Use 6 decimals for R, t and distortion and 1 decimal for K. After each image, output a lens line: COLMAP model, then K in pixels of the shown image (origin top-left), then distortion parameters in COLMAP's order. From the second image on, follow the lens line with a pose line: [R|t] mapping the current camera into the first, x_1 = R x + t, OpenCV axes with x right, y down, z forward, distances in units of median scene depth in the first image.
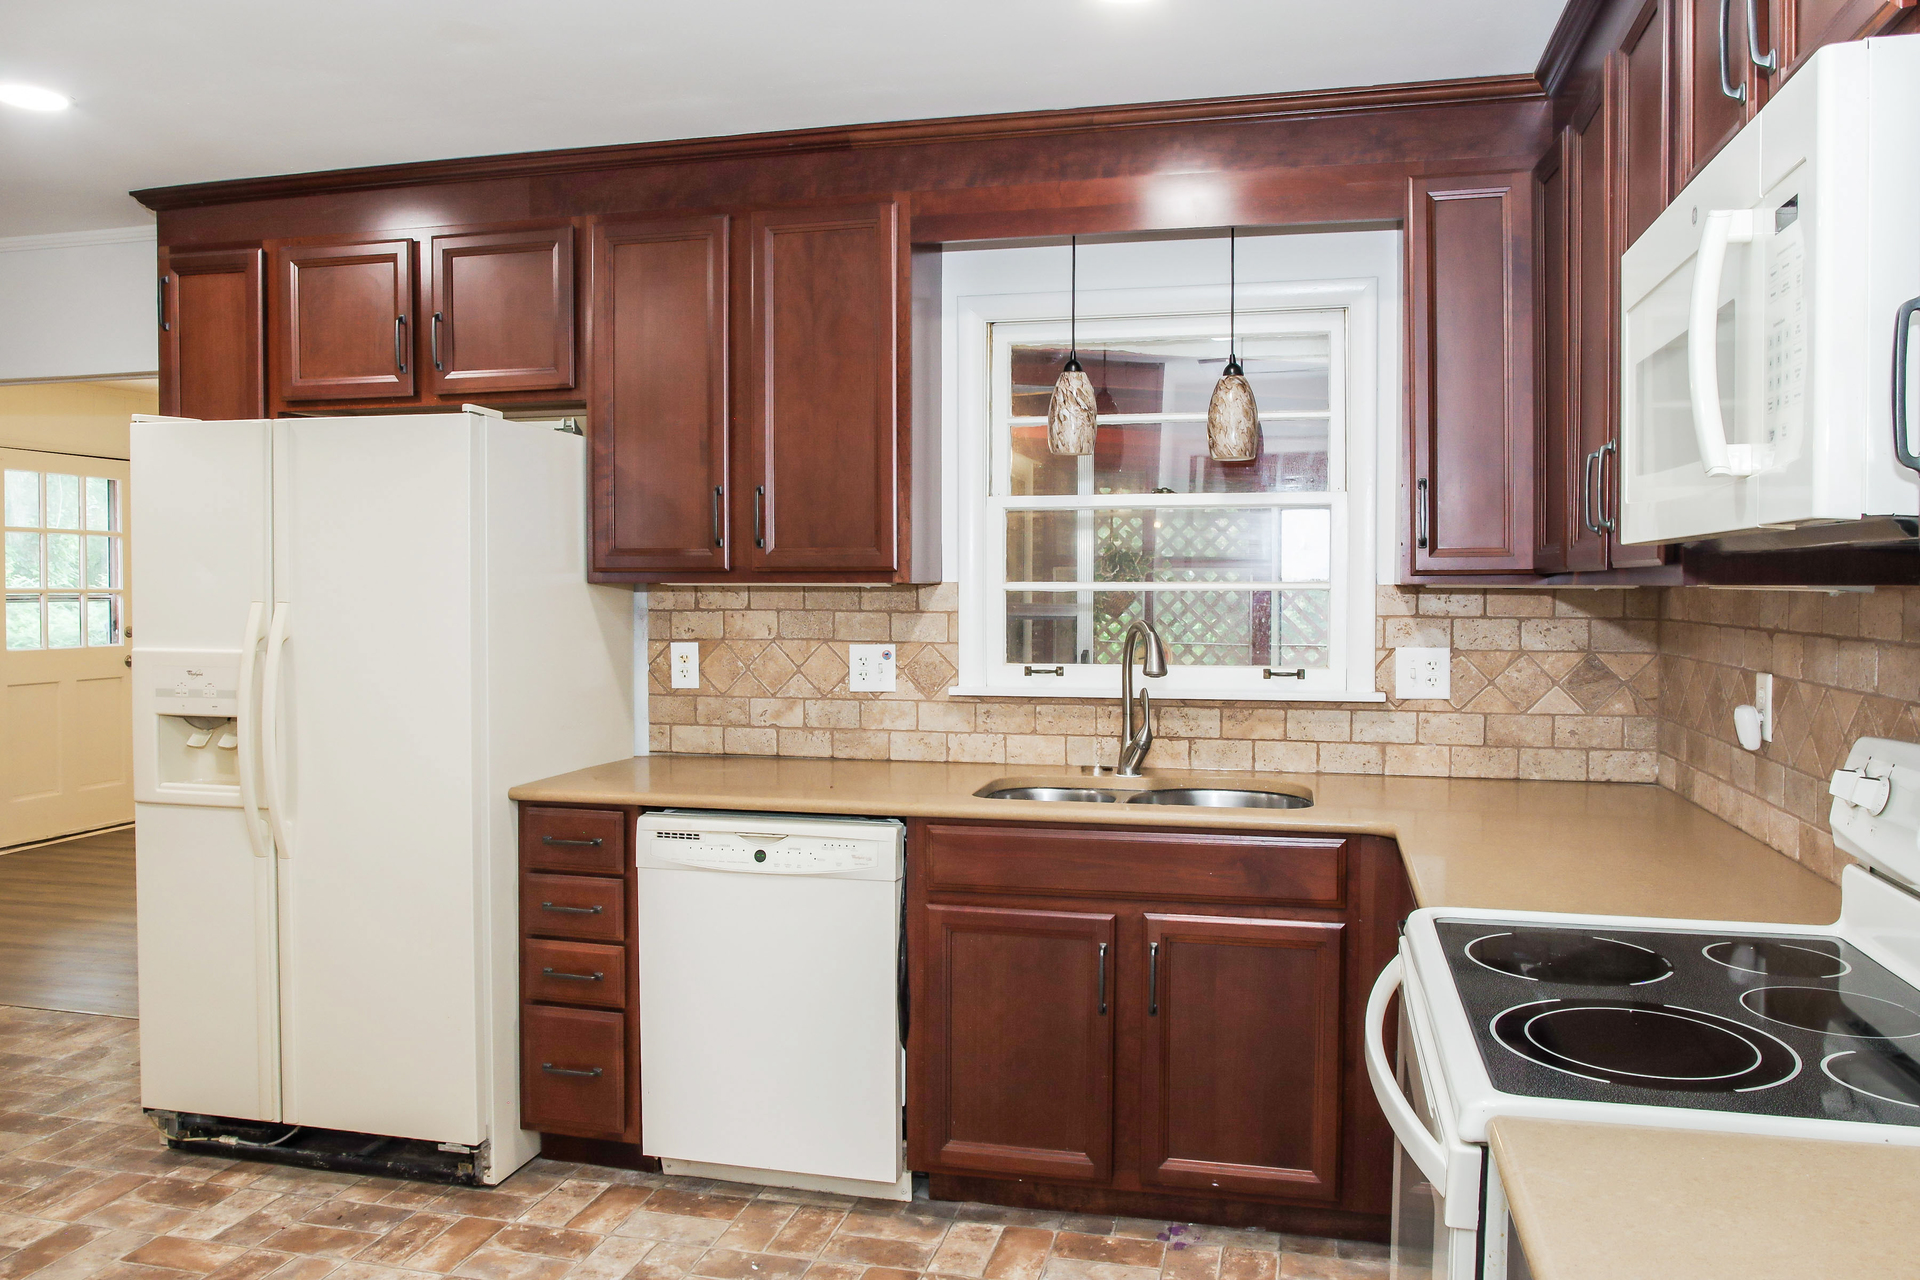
lens RADIAL K [[1333.9, 0, 963.4], [0, 1333.9, 649.7], [0, 0, 1]] dist [-0.033456, 0.001745]
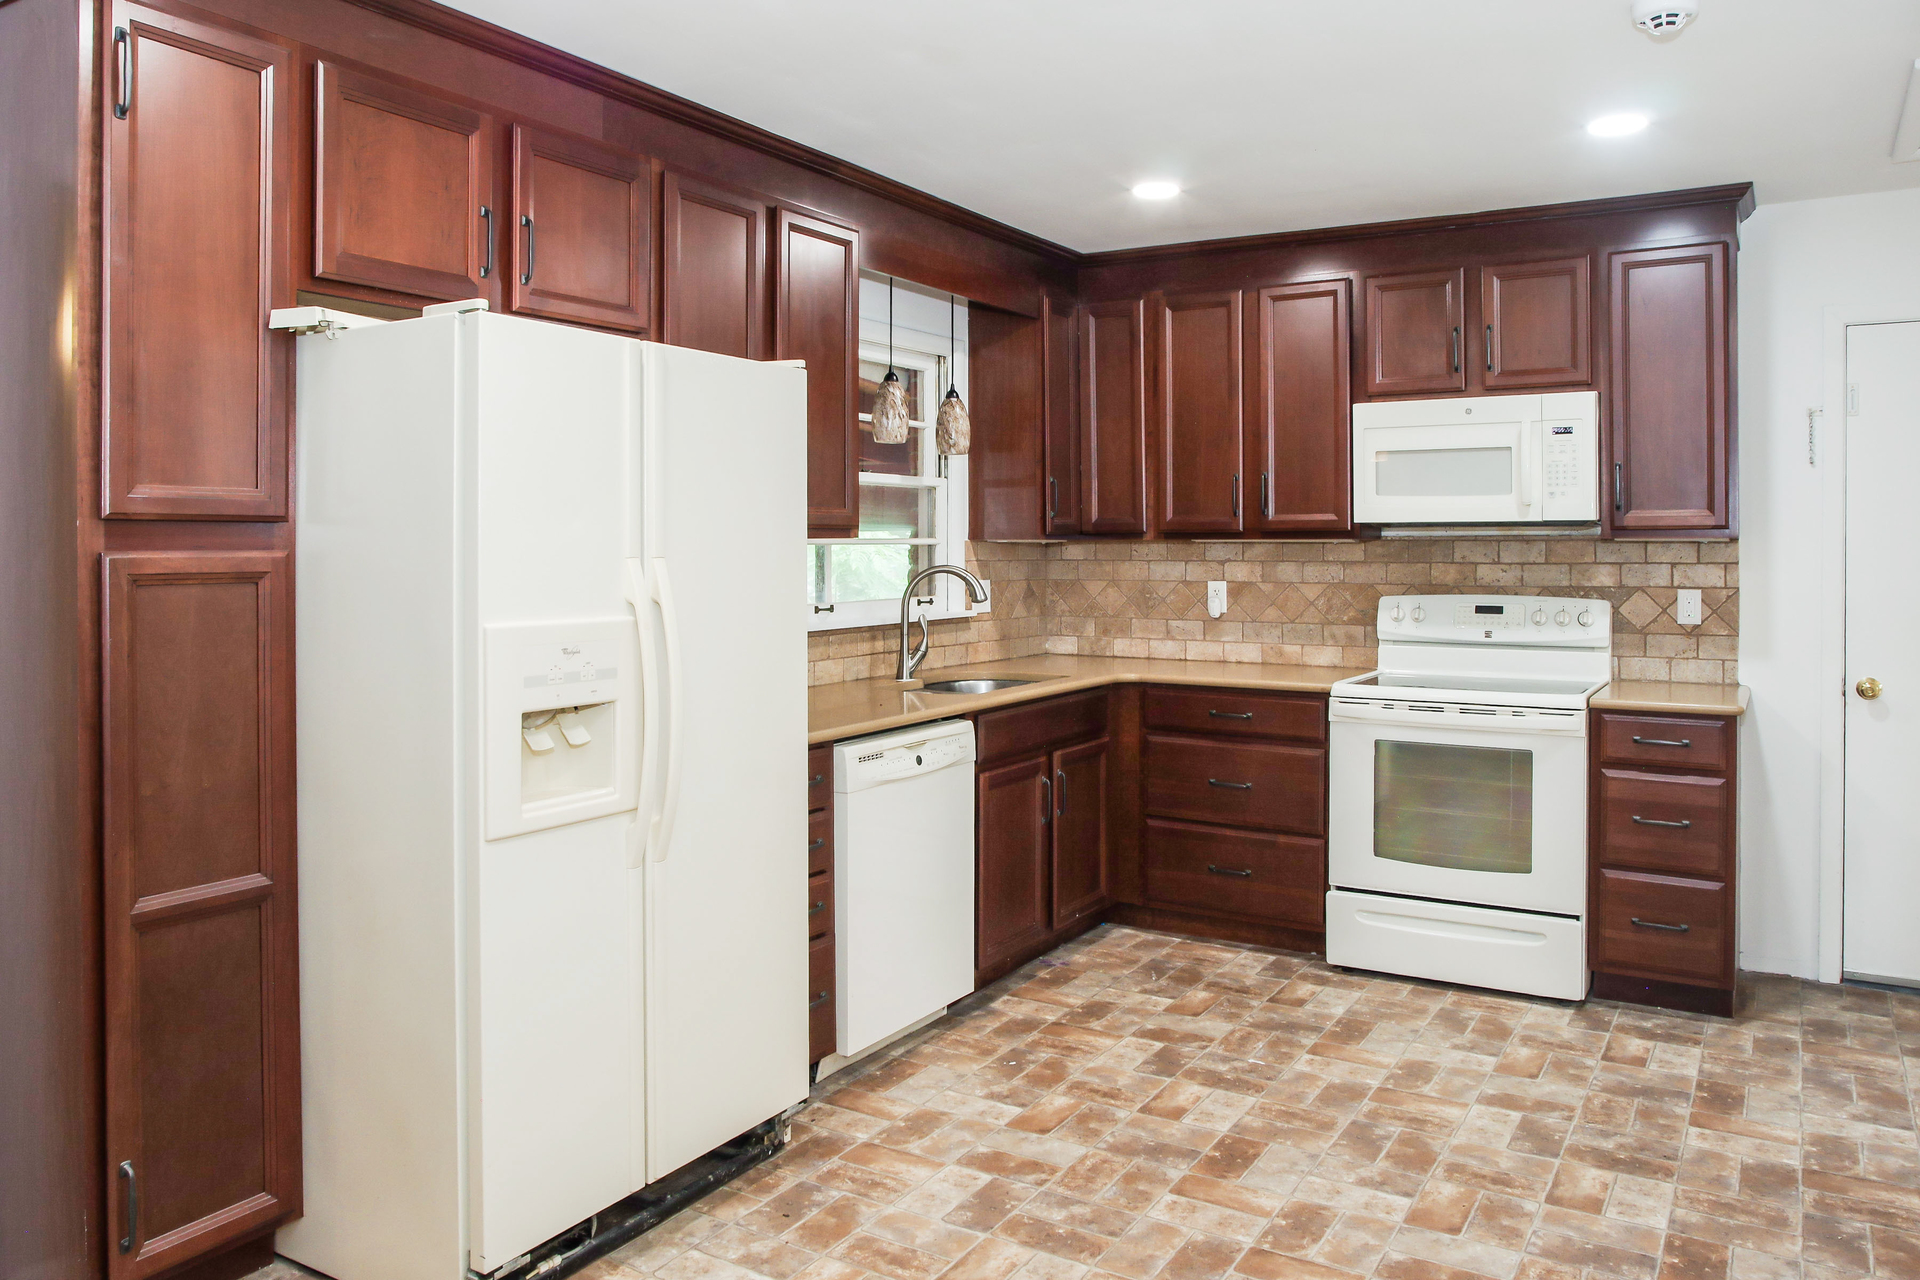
lens RADIAL K [[1368.5, 0, 956.3], [0, 1368.5, 548.0], [0, 0, 1]] dist [-0.042383, 0.001371]
pose [[0.326316, -0.003716, 0.945253, -1.310125], [0.044789, 0.998930, -0.011535, -0.024505], [-0.944199, 0.046101, 0.326134, 0.539016]]
